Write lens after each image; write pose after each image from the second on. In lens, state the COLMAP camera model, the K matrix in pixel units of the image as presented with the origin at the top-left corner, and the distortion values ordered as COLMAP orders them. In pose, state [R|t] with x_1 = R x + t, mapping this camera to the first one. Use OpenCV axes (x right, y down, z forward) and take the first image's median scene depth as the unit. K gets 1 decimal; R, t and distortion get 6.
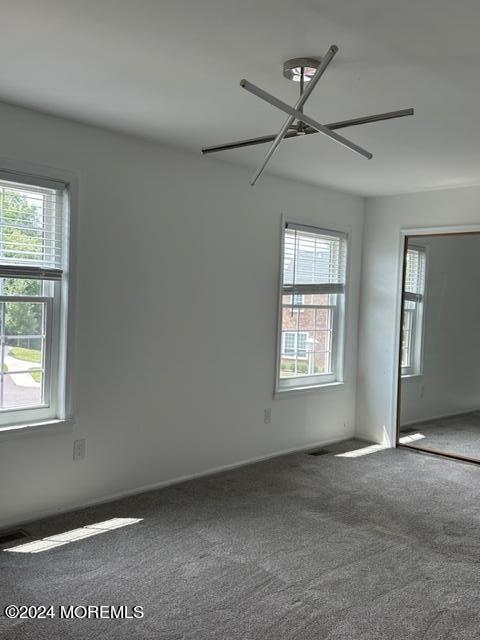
lens RADIAL K [[641.7, 0, 237.5], [0, 641.7, 323.2], [0, 0, 1]] dist [0.264161, 0.000000]
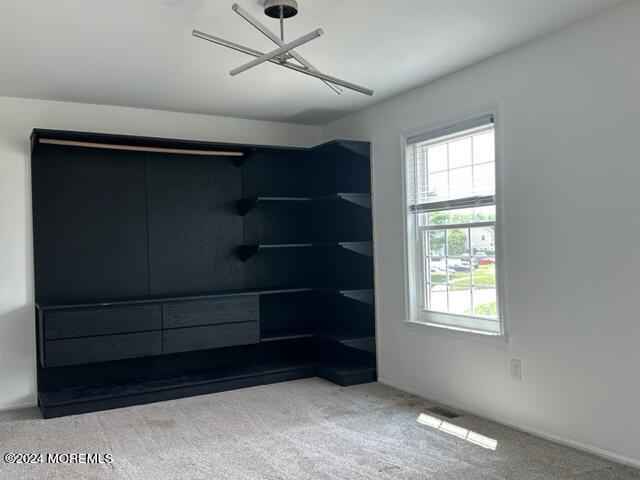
lens RADIAL K [[641.7, 0, 322.3], [0, 641.7, 236.9], [0, 0, 1]] dist [0.264161, 0.000000]
pose [[-0.281848, -0.040428, -0.958607, 1.086427], [-0.018166, 0.999158, -0.036797, 0.041687], [0.959287, 0.007043, -0.282345, 1.312130]]
